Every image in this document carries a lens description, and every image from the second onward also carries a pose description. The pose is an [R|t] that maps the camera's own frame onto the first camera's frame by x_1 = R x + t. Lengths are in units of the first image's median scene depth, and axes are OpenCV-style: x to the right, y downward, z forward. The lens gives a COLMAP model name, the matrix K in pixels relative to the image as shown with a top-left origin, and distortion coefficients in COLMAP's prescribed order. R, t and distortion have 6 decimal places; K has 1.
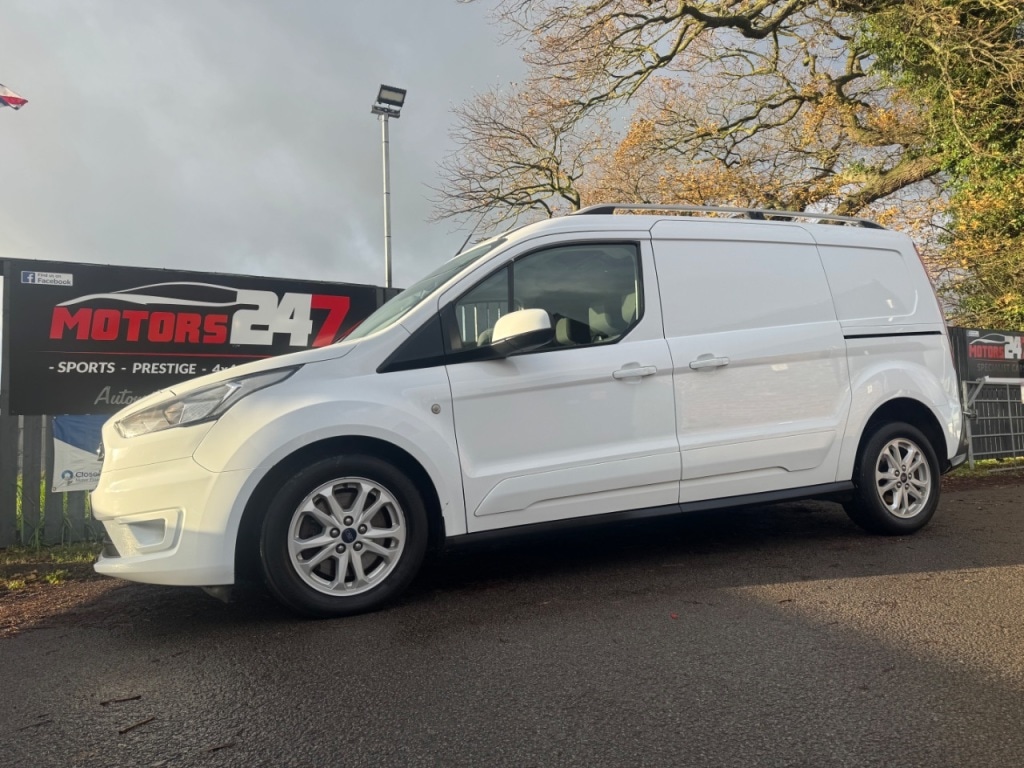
lens RADIAL K [[718.5, 0, 514.8], [0, 718.5, 382.4], [0, 0, 1]] dist [0.047370, -0.049785]
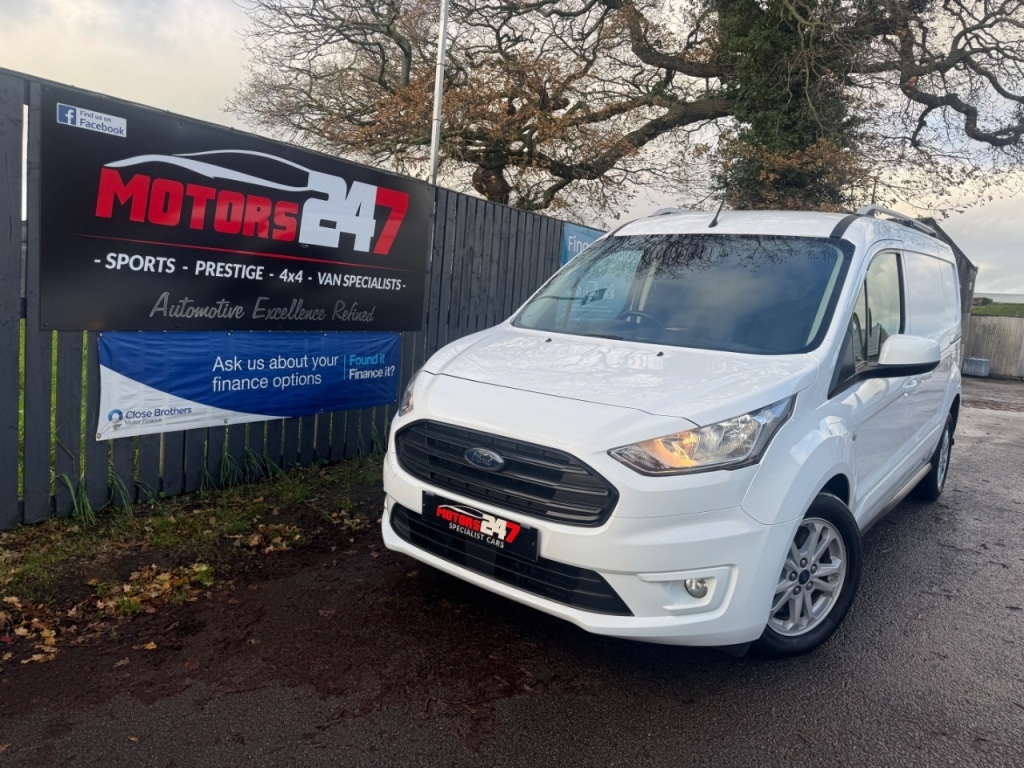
lens RADIAL K [[718.5, 0, 509.7], [0, 718.5, 377.0], [0, 0, 1]] dist [0.047370, -0.049785]
pose [[0.886246, 0.056818, 0.459717, -0.599496], [-0.148049, 0.975138, 0.164889, -0.082073], [-0.438919, -0.214193, 0.872623, 0.222514]]
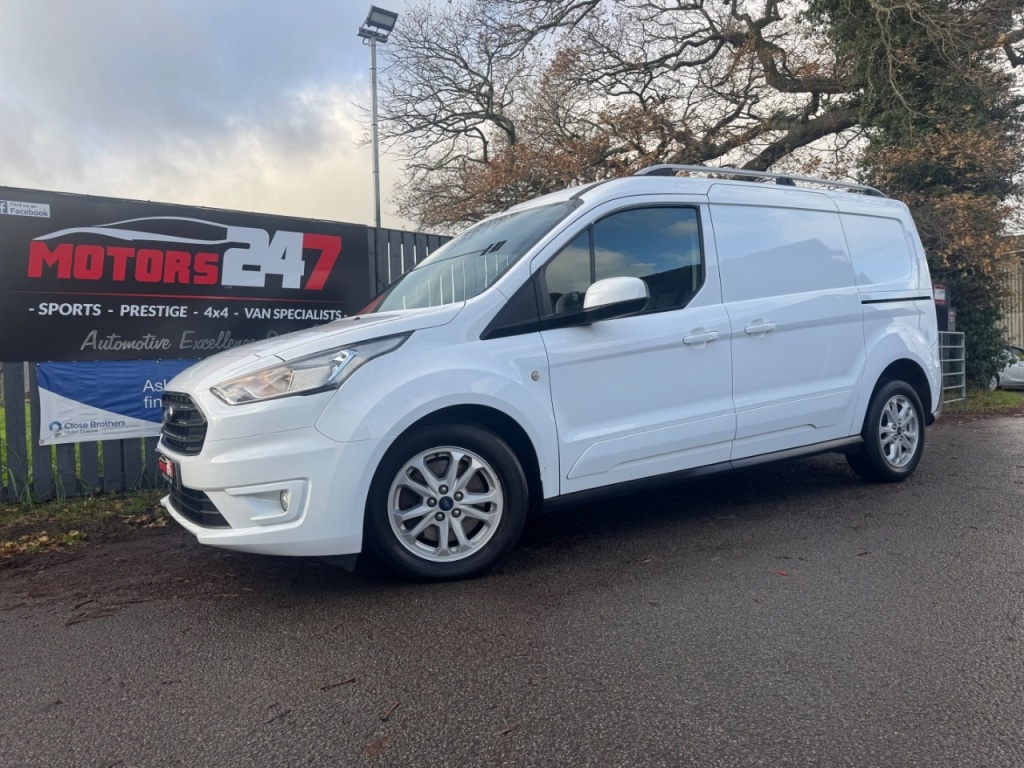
lens RADIAL K [[718.5, 0, 513.3], [0, 718.5, 382.6], [0, 0, 1]] dist [0.047370, -0.049785]
pose [[0.988294, 0.006566, 0.152420, -0.180298], [-0.021915, 0.994822, 0.099239, -0.032246], [-0.150979, -0.101418, 0.983321, 0.008532]]
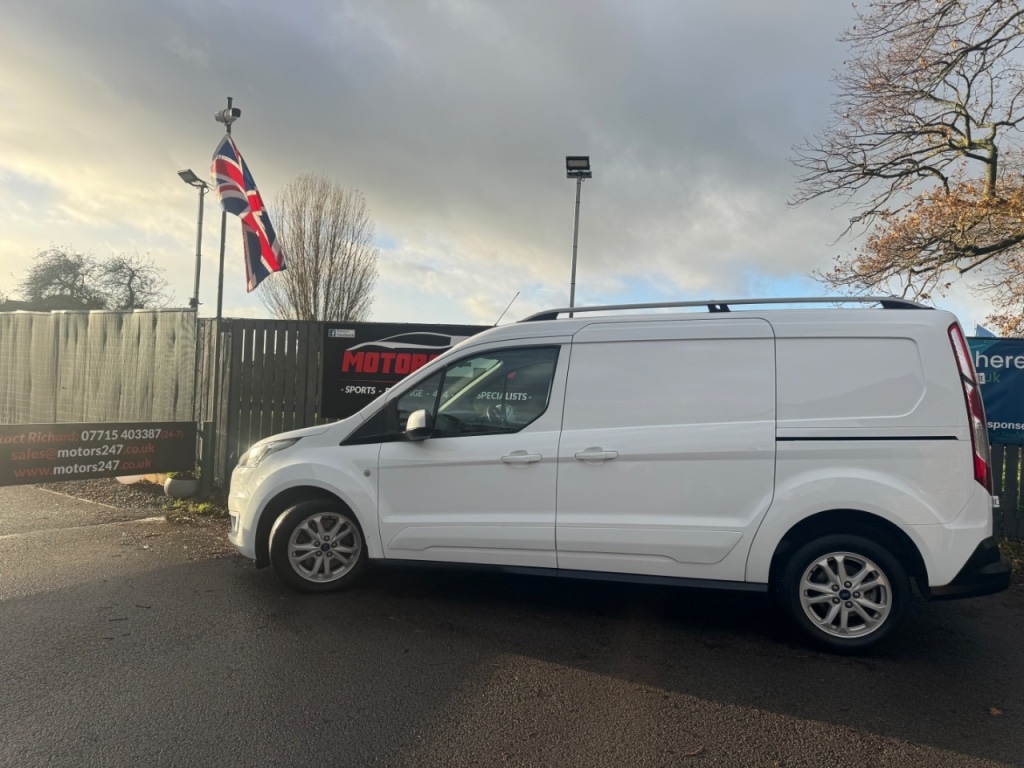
lens RADIAL K [[718.5, 0, 515.9], [0, 718.5, 388.7], [0, 0, 1]] dist [0.047370, -0.049785]
pose [[0.768663, 0.074499, -0.635301, 0.660472], [-0.021337, 0.995628, 0.090938, -0.174019], [0.639298, -0.056345, 0.766892, 0.027499]]
